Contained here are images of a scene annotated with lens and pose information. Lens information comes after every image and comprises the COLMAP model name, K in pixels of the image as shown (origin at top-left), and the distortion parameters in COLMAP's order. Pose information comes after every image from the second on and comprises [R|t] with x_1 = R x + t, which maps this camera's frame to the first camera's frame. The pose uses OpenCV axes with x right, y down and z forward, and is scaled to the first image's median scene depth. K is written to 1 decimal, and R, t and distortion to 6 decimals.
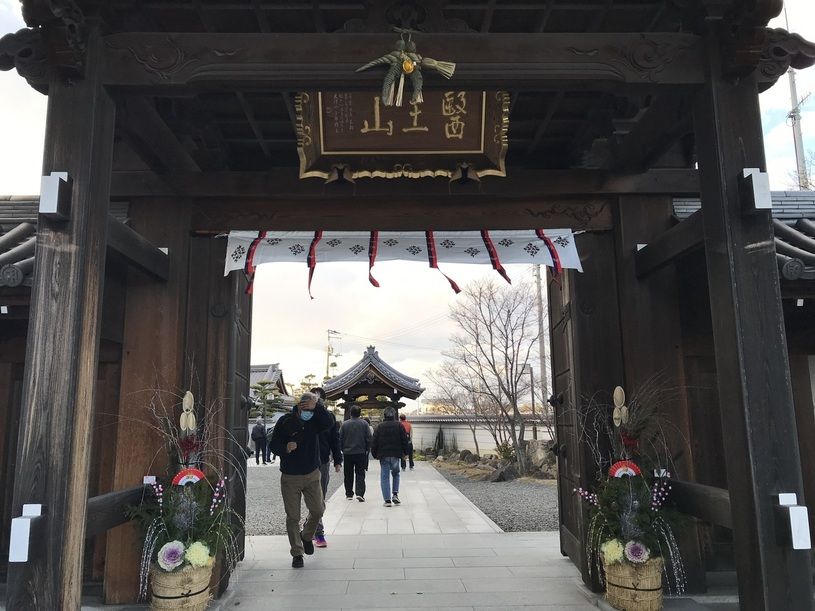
lens RADIAL K [[657.3, 0, 399.4], [0, 657.3, 305.1], [0, 0, 1]] dist [0.075897, -0.040025]
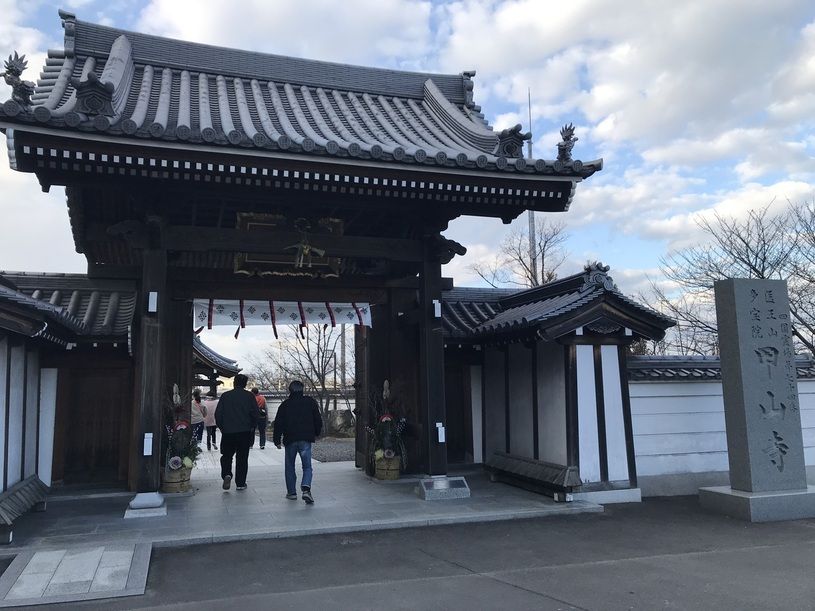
lens RADIAL K [[657.3, 0, 406.9], [0, 657.3, 301.1], [0, 0, 1]] dist [0.075897, -0.040025]
pose [[0.950545, 0.036293, 0.308459, -0.260816], [-0.046446, 0.998592, 0.025635, -0.182452], [-0.307095, -0.038694, 0.950892, -0.989058]]
